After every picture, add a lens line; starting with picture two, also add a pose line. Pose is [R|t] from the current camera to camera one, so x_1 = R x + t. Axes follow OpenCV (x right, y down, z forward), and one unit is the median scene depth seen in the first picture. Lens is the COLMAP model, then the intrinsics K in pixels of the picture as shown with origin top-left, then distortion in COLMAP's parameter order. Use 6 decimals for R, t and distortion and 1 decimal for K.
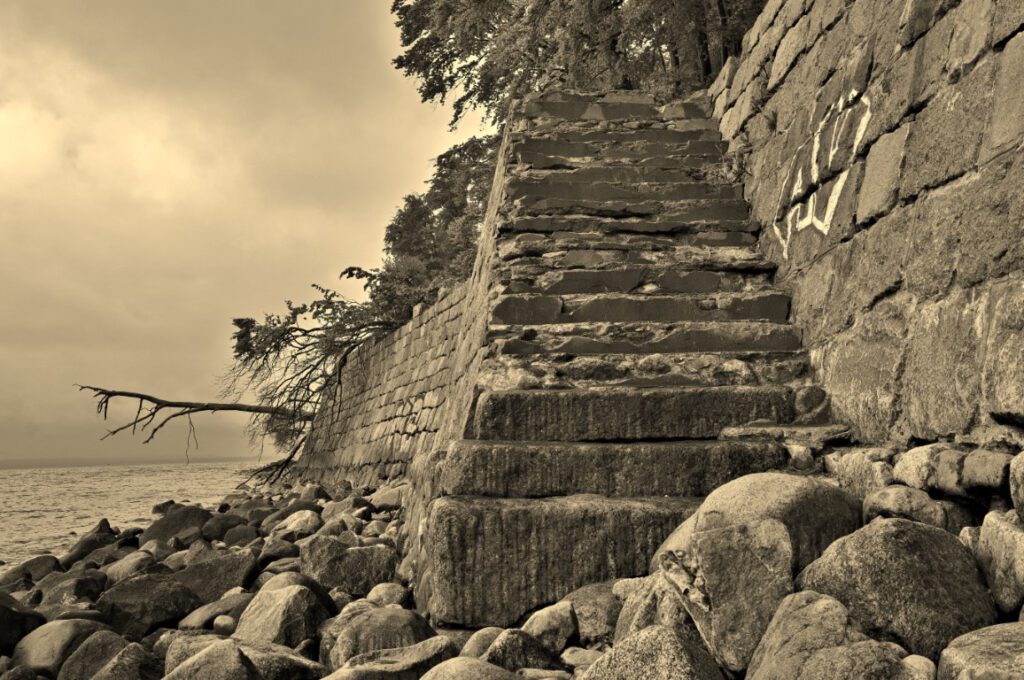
lens RADIAL K [[1115.2, 0, 512.0], [0, 1115.2, 340.0], [0, 0, 1]] dist [0.065886, 0.006137]
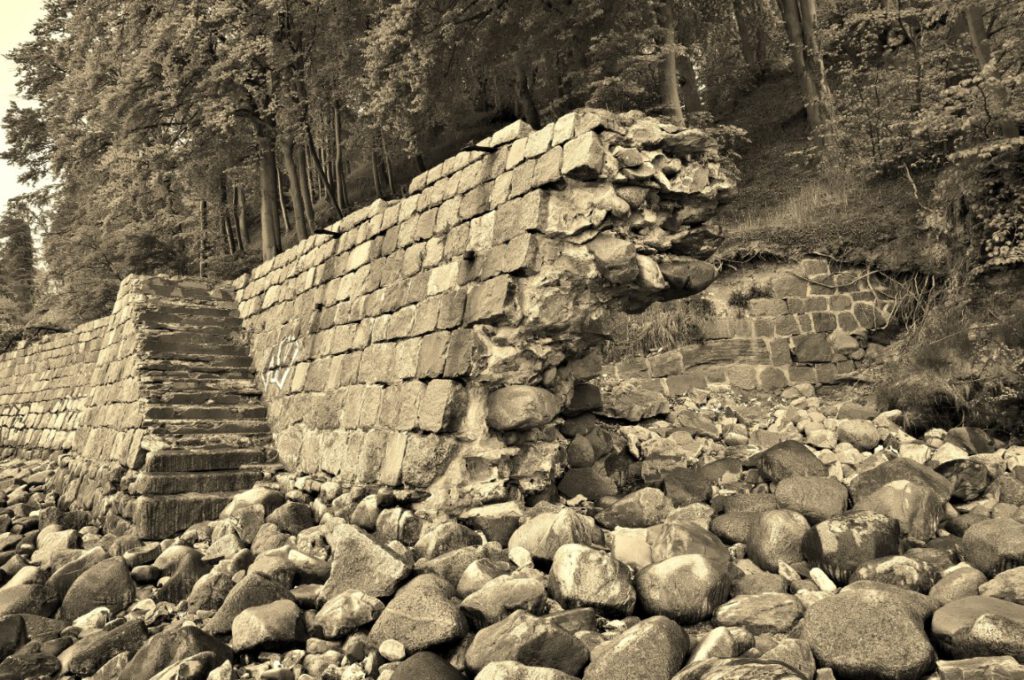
lens RADIAL K [[710.3, 0, 518.4], [0, 710.3, 341.6], [0, 0, 1]] dist [-0.126572, 0.071289]
pose [[0.827516, 0.062036, 0.558004, -0.201998], [-0.052752, 0.998071, -0.032730, -0.185892], [-0.558958, -0.002351, 0.829193, -0.744530]]
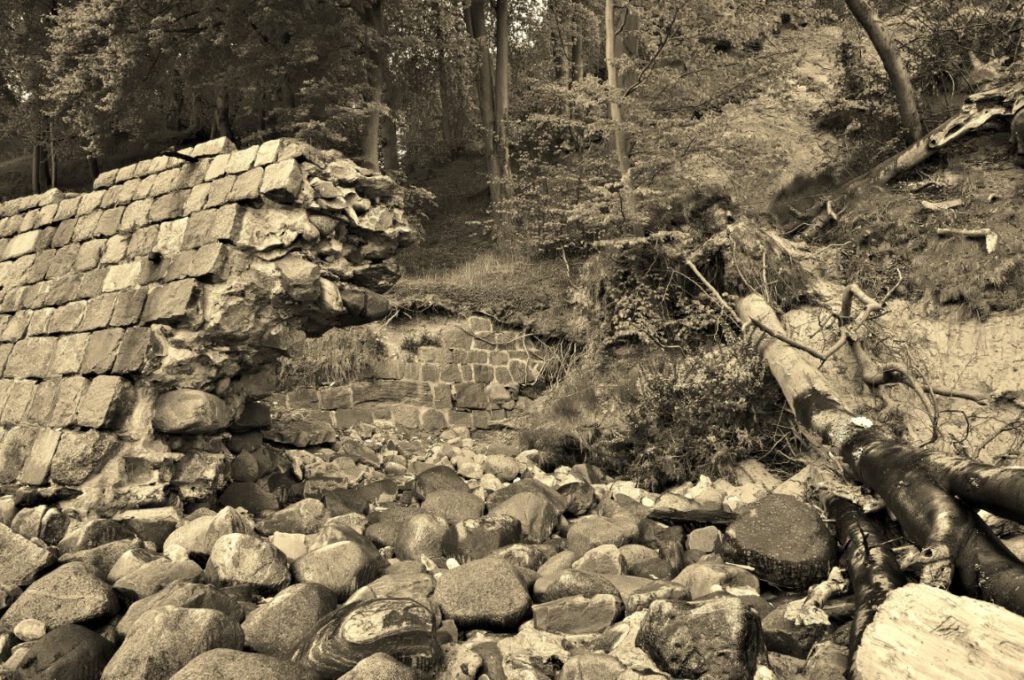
lens RADIAL K [[710.3, 0, 518.4], [0, 710.3, 341.6], [0, 0, 1]] dist [-0.126572, 0.071289]
pose [[0.490372, 0.186561, 0.851311, -0.315764], [-0.114008, 0.982157, -0.149565, -0.086540], [-0.864024, -0.023714, 0.502892, -0.874197]]
